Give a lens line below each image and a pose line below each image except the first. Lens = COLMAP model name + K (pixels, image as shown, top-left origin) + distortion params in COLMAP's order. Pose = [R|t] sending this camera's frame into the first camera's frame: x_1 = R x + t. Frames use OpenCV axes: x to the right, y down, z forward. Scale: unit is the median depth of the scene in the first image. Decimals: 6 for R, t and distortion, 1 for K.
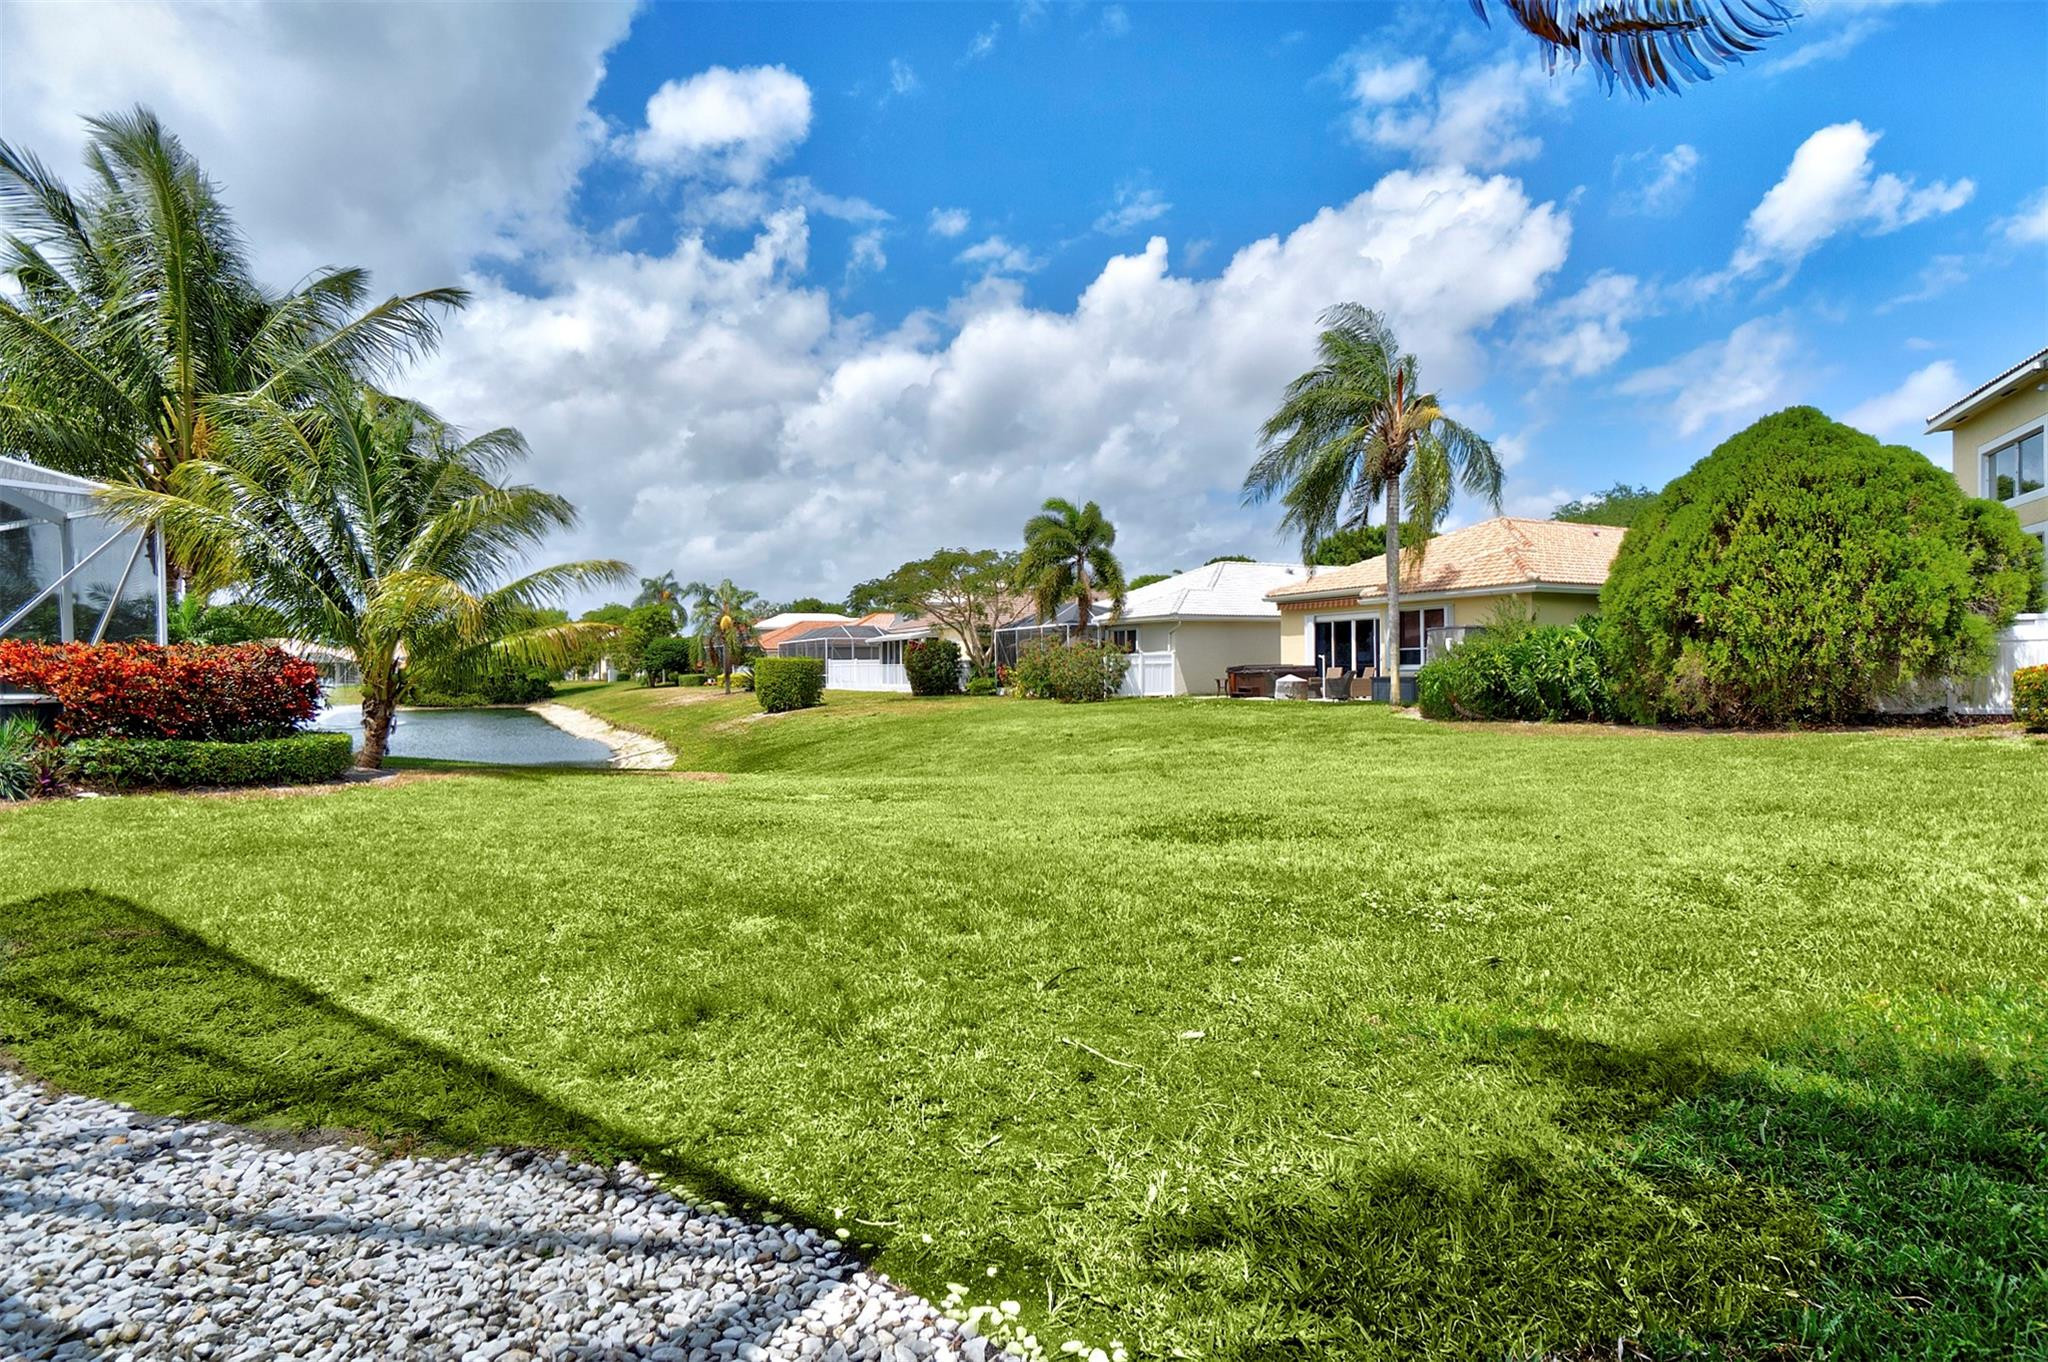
lens RADIAL K [[990.9, 0, 1028.4], [0, 990.9, 665.3], [0, 0, 1]] dist [-0.020881, 0.001388]
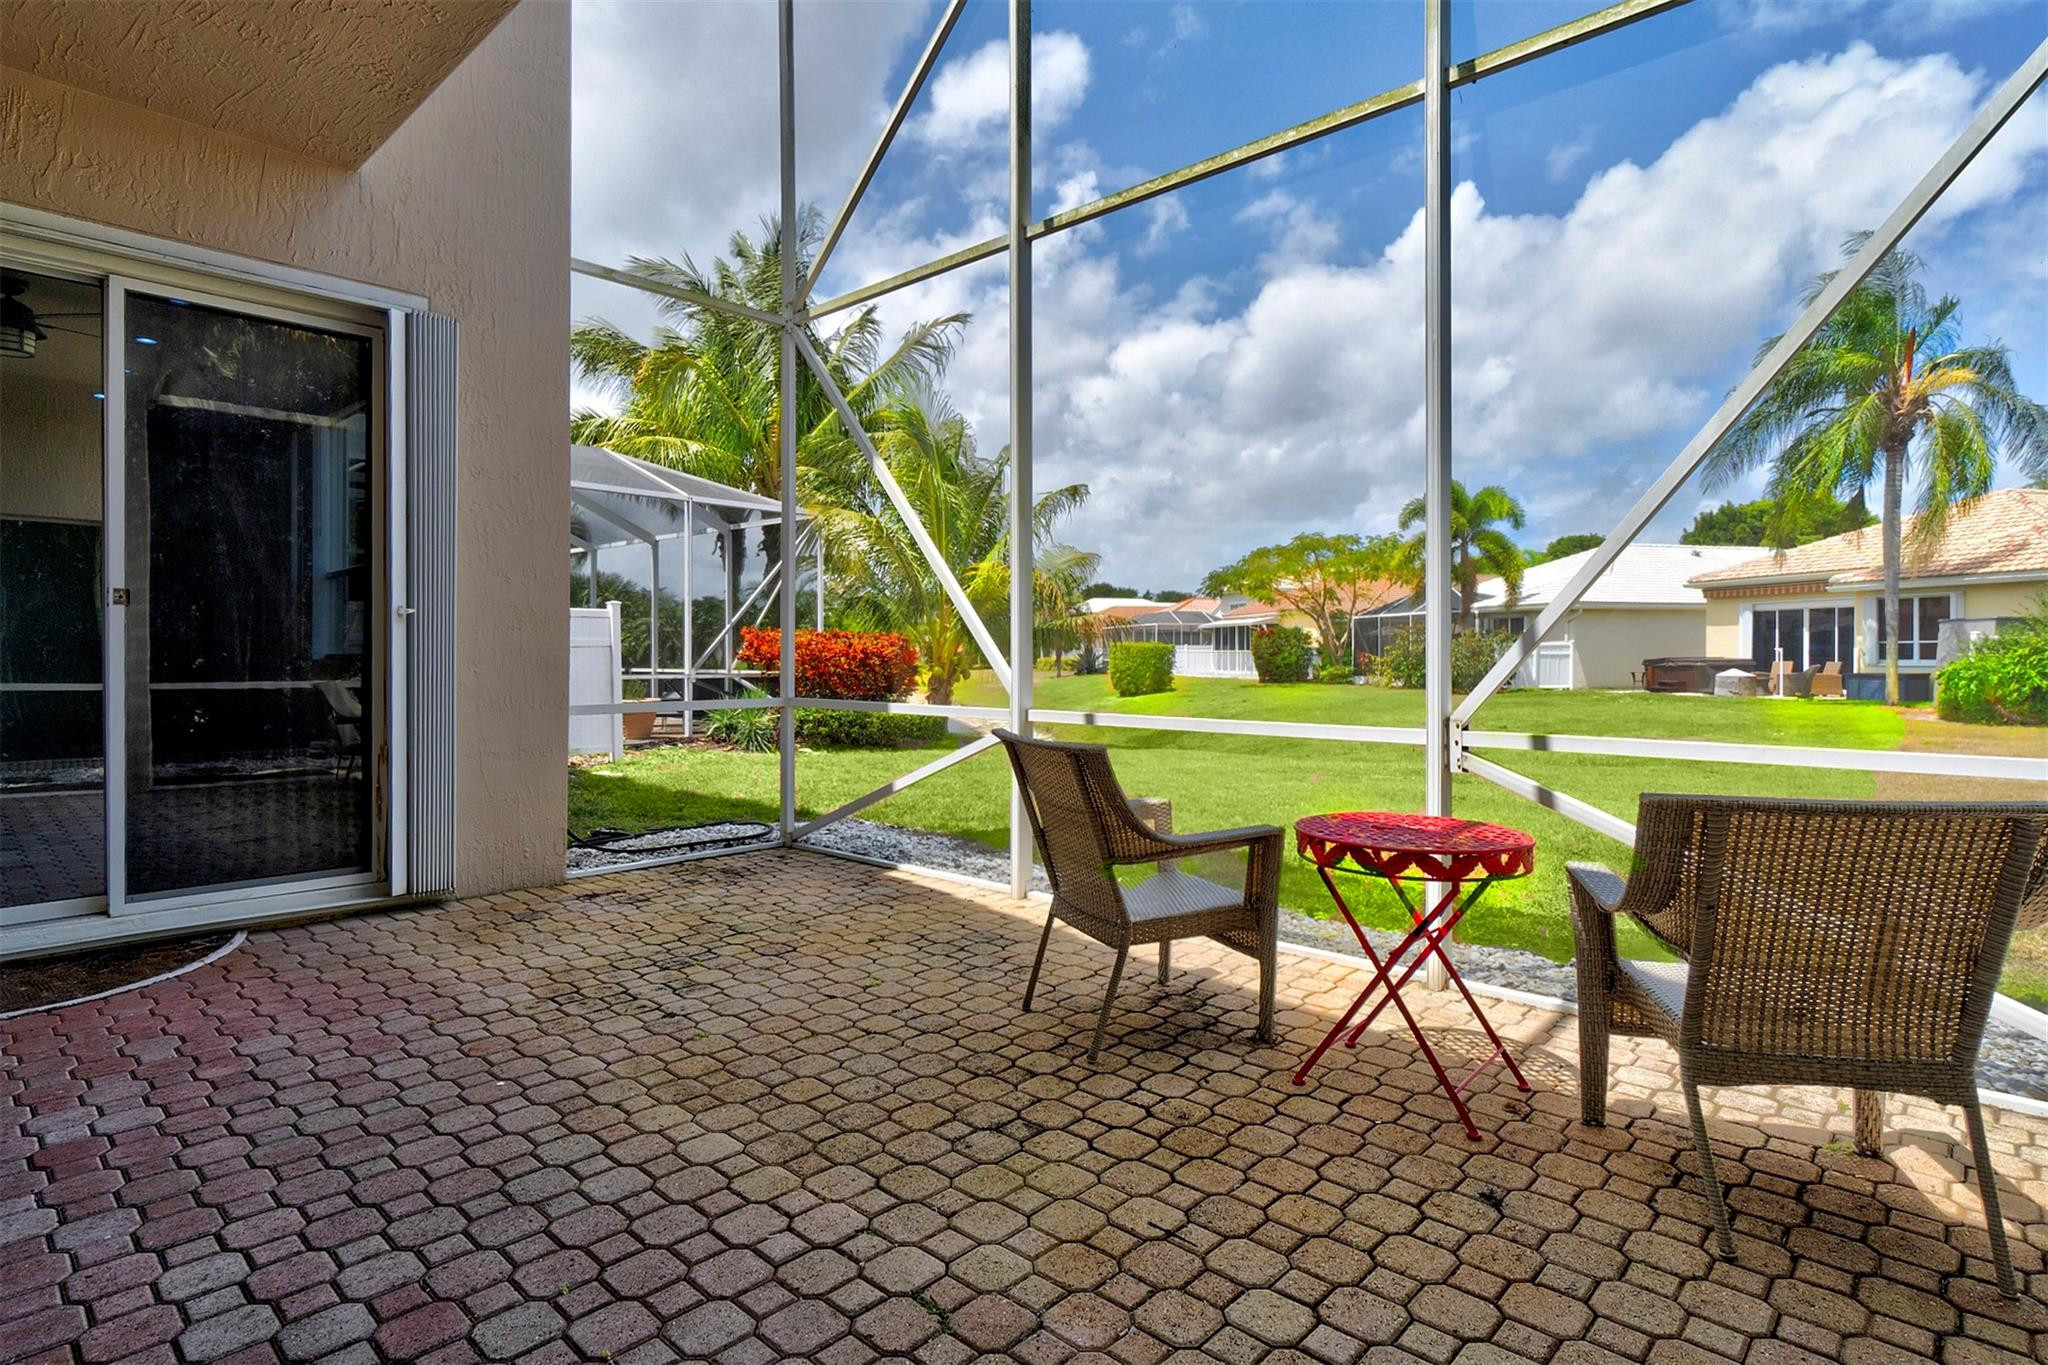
lens RADIAL K [[1037.4, 0, 1030.4], [0, 1037.4, 685.4], [0, 0, 1]] dist [-0.006746, 0.003942]
pose [[0.969048, 0.020548, -0.246014, -0.087130], [-0.012092, 0.999285, 0.035834, -0.001072], [0.246575, -0.031750, 0.968604, -0.060563]]
